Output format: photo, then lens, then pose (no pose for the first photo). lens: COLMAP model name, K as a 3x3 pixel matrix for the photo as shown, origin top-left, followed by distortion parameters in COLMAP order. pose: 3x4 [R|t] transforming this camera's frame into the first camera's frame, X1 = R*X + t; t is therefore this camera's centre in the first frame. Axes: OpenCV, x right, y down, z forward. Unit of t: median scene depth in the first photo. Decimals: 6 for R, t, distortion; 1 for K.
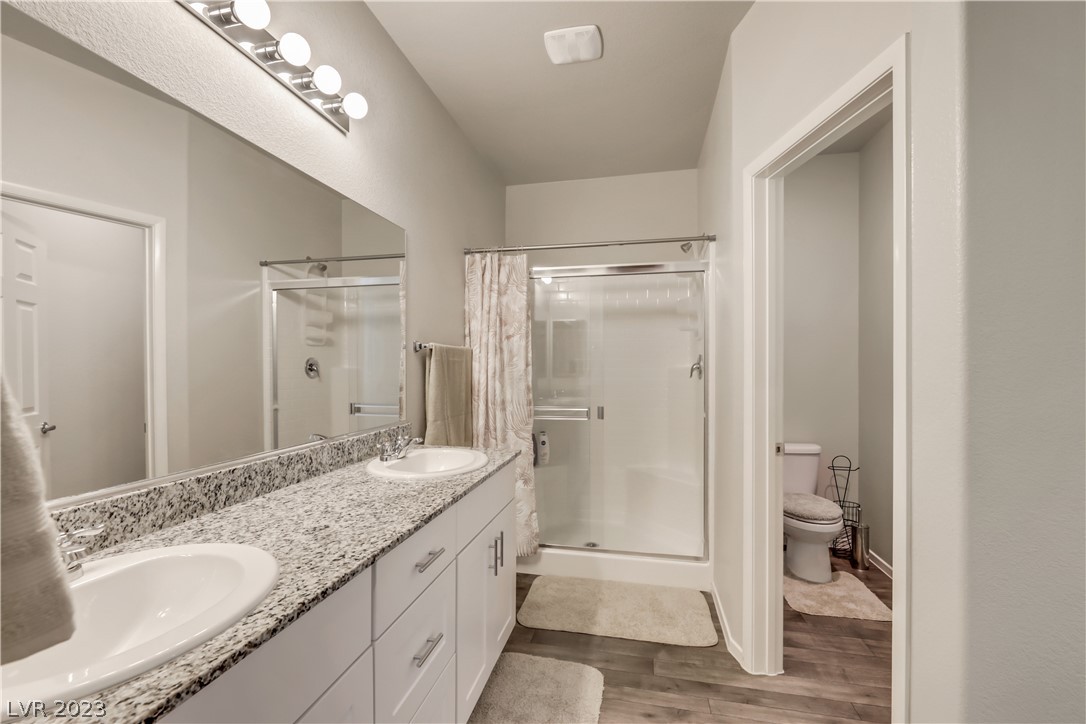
lens RADIAL K [[469.6, 0, 540.7], [0, 469.6, 367.9], [0, 0, 1]] dist [0.002949, -0.003472]
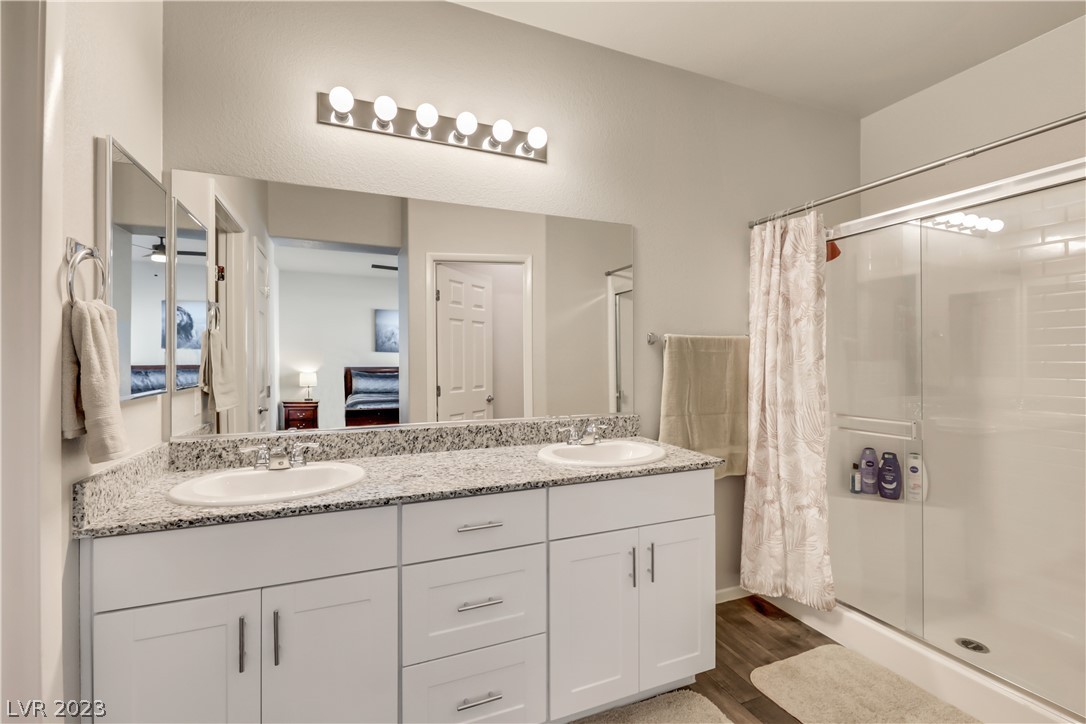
lens RADIAL K [[469.6, 0, 539.5], [0, 469.6, 358.1], [0, 0, 1]] dist [0.002949, -0.003472]
pose [[0.566271, -0.005911, -0.824198, 0.593664], [-0.000234, 0.999973, -0.007332, 0.003657], [0.824219, 0.004345, 0.566255, 0.349826]]
